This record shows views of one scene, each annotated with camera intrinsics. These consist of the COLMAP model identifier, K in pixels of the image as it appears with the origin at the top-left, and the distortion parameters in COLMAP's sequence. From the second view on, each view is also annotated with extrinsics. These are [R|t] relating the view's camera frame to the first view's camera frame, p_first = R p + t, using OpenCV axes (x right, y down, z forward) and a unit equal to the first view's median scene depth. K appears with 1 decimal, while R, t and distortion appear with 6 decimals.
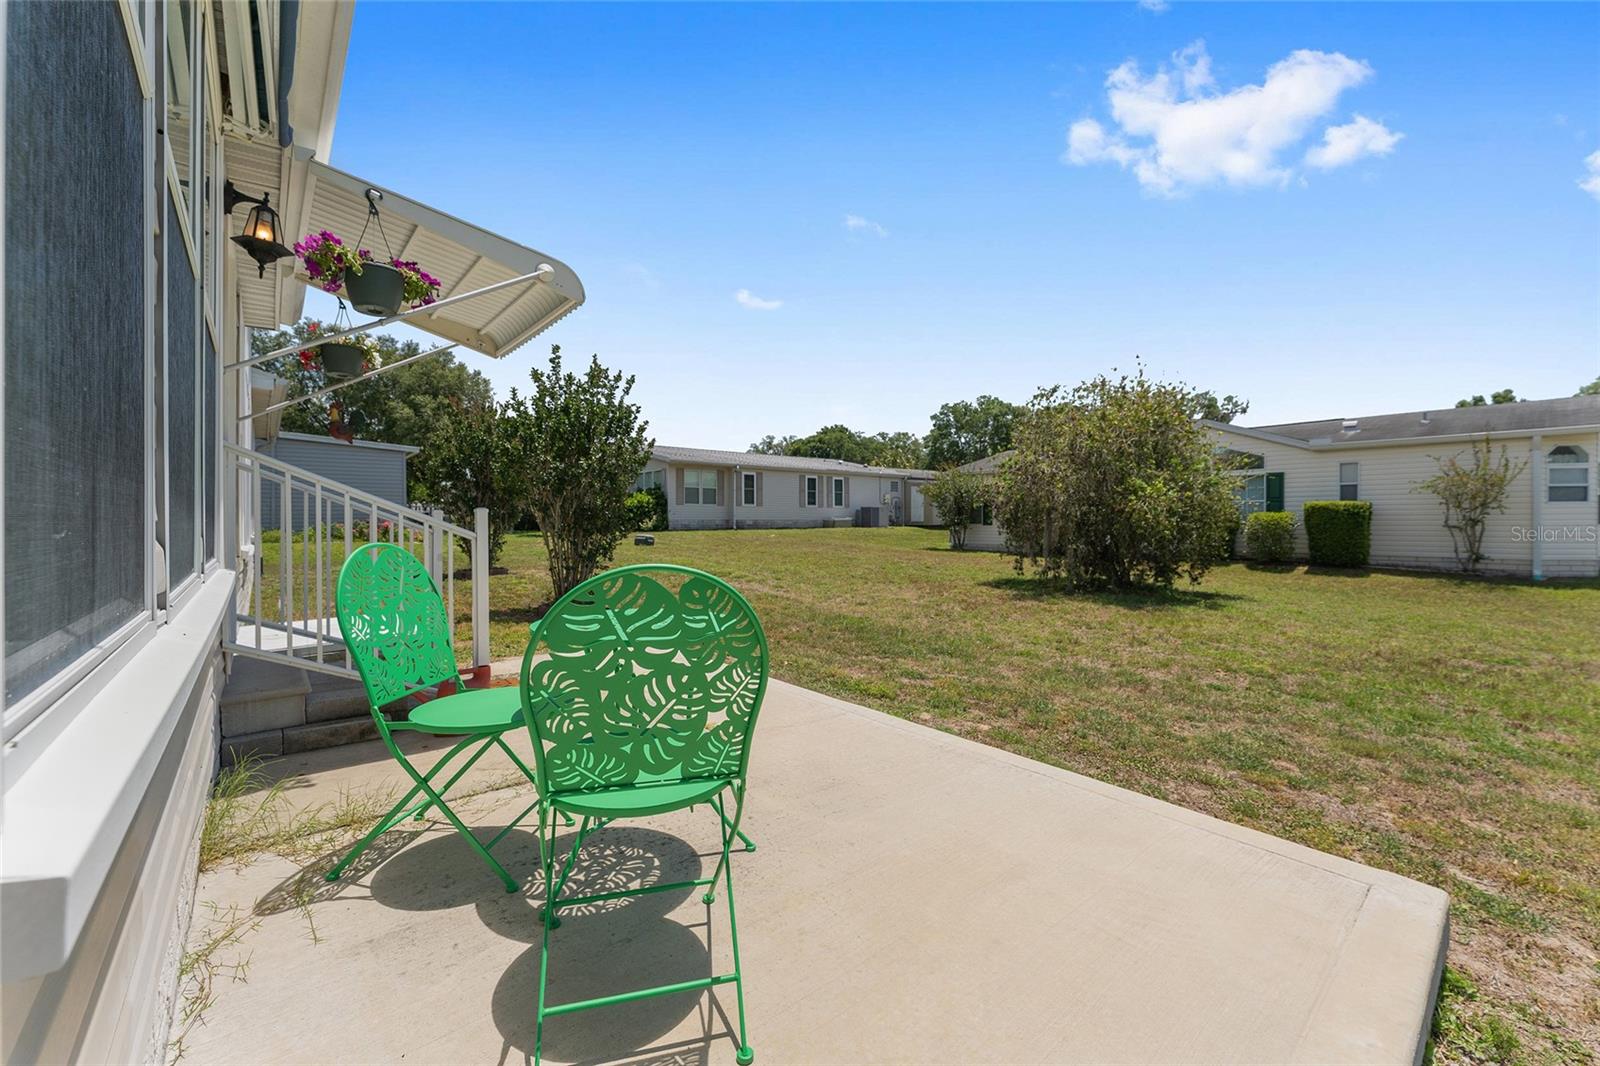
lens RADIAL K [[643.5, 0, 796.3], [0, 643.5, 525.1], [0, 0, 1]] dist [-0.000153, 0.000272]
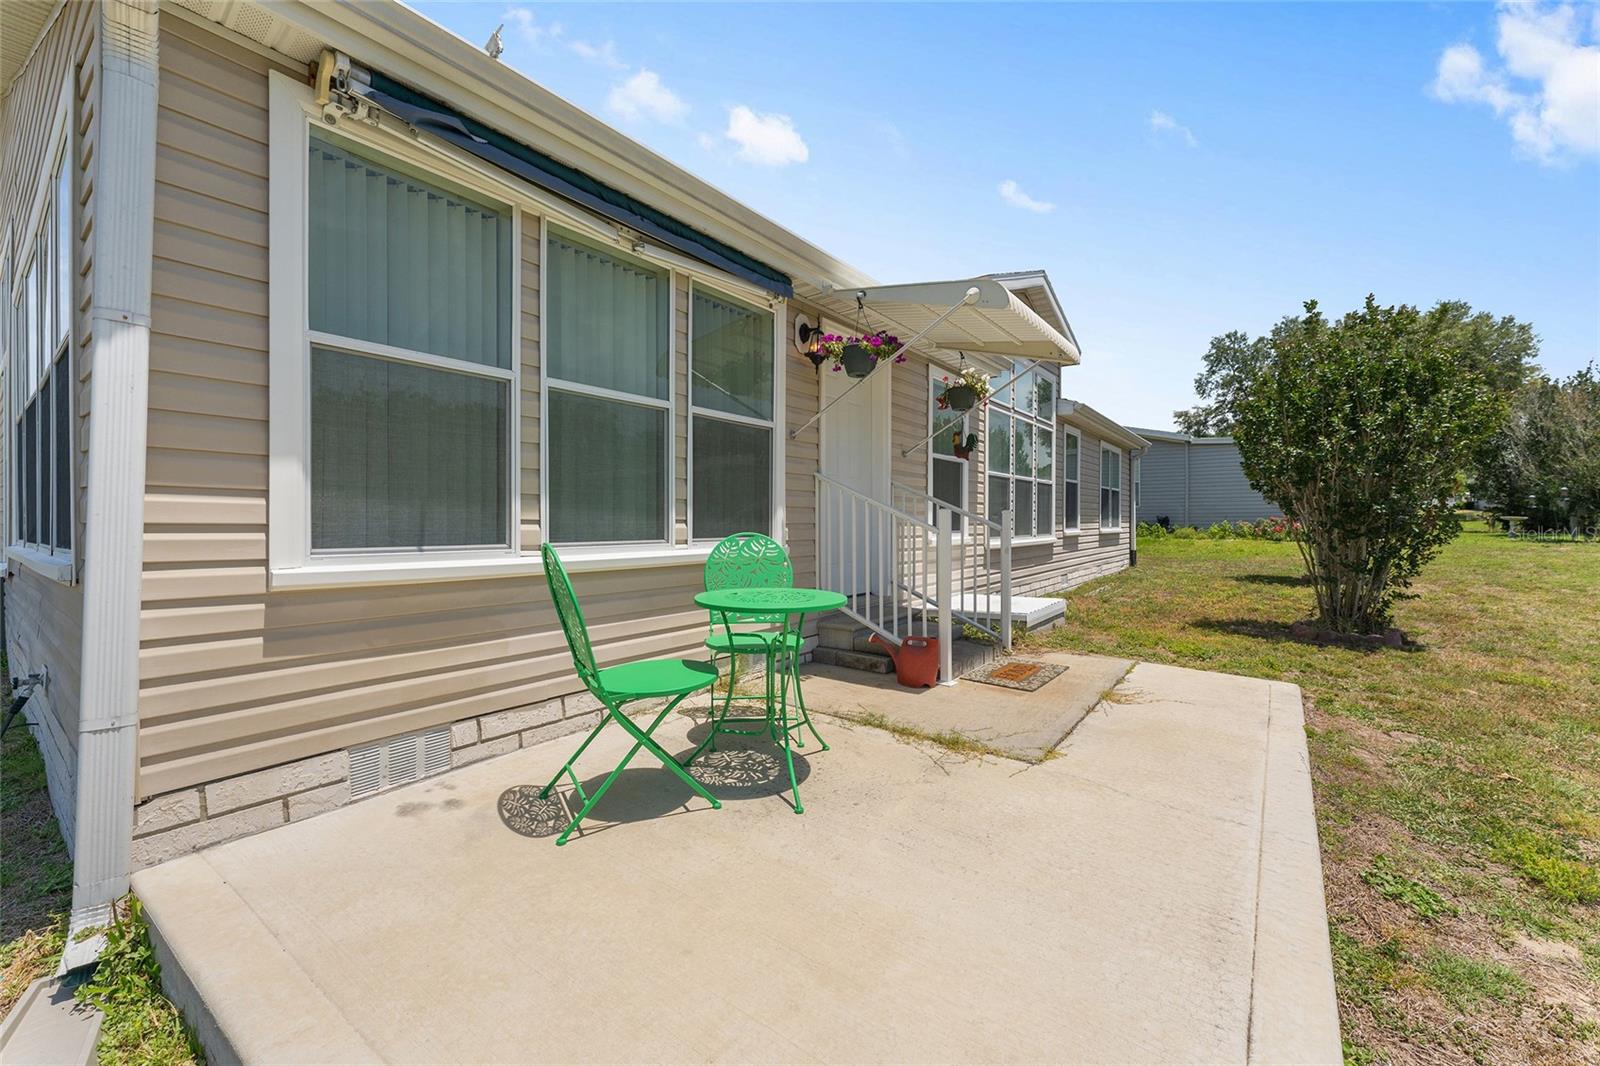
lens RADIAL K [[643.5, 0, 794.8], [0, 643.5, 524.4], [0, 0, 1]] dist [-0.000153, 0.000272]
pose [[0.224510, 0.006985, -0.974447, 1.077689], [-0.006063, 0.999965, 0.005771, -0.003910], [0.974453, 0.004612, 0.224545, 0.783222]]
